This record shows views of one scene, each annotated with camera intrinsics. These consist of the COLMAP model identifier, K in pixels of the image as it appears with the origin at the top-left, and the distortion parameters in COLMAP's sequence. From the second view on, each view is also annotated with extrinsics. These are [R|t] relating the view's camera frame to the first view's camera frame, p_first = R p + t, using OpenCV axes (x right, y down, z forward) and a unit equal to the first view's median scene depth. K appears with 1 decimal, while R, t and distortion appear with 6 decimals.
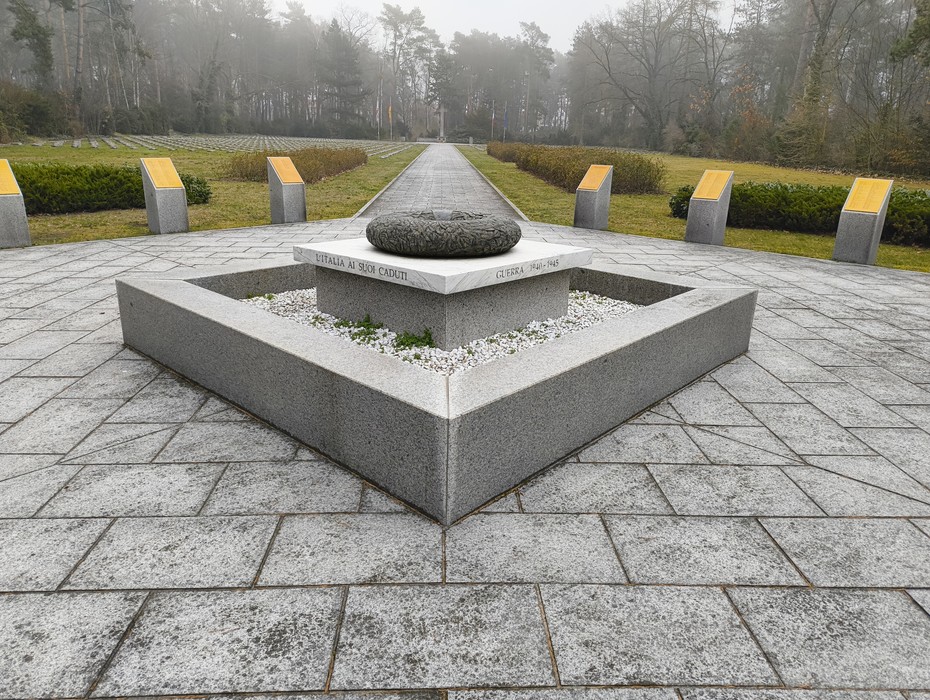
lens RADIAL K [[650.8, 0, 465.0], [0, 650.8, 350.0], [0, 0, 1]] dist [0.090185, -0.123258]
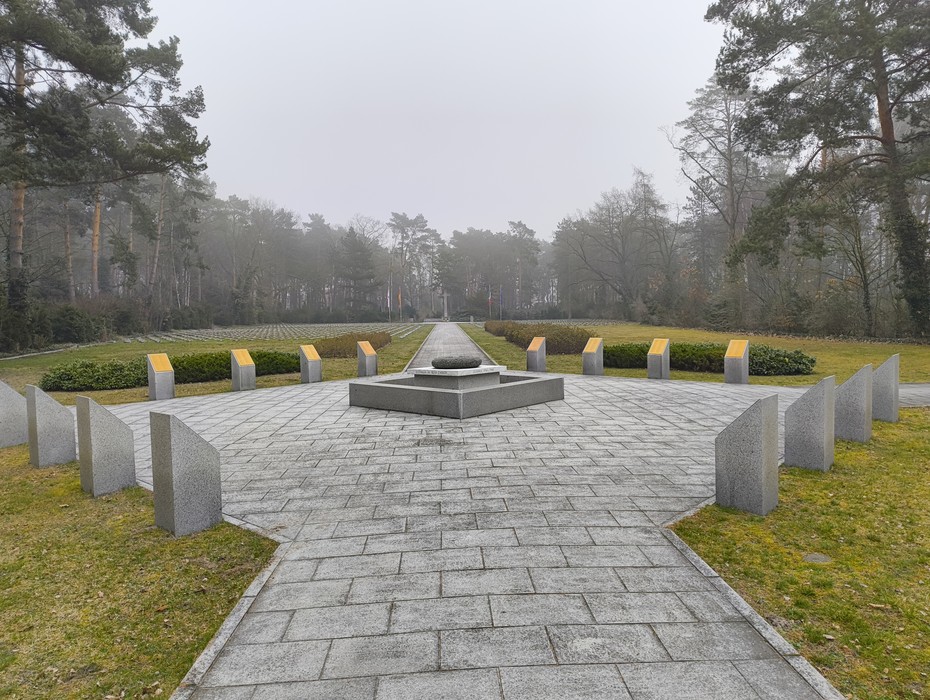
lens RADIAL K [[696.0, 0, 465.0], [0, 696.0, 350.0], [0, 0, 1]] dist [0.000354, 0.000032]
pose [[0.998902, -0.046527, -0.005470, 0.001988], [0.043558, 0.965388, -0.257156, 0.042256], [0.017246, 0.256635, 0.966354, -0.151892]]
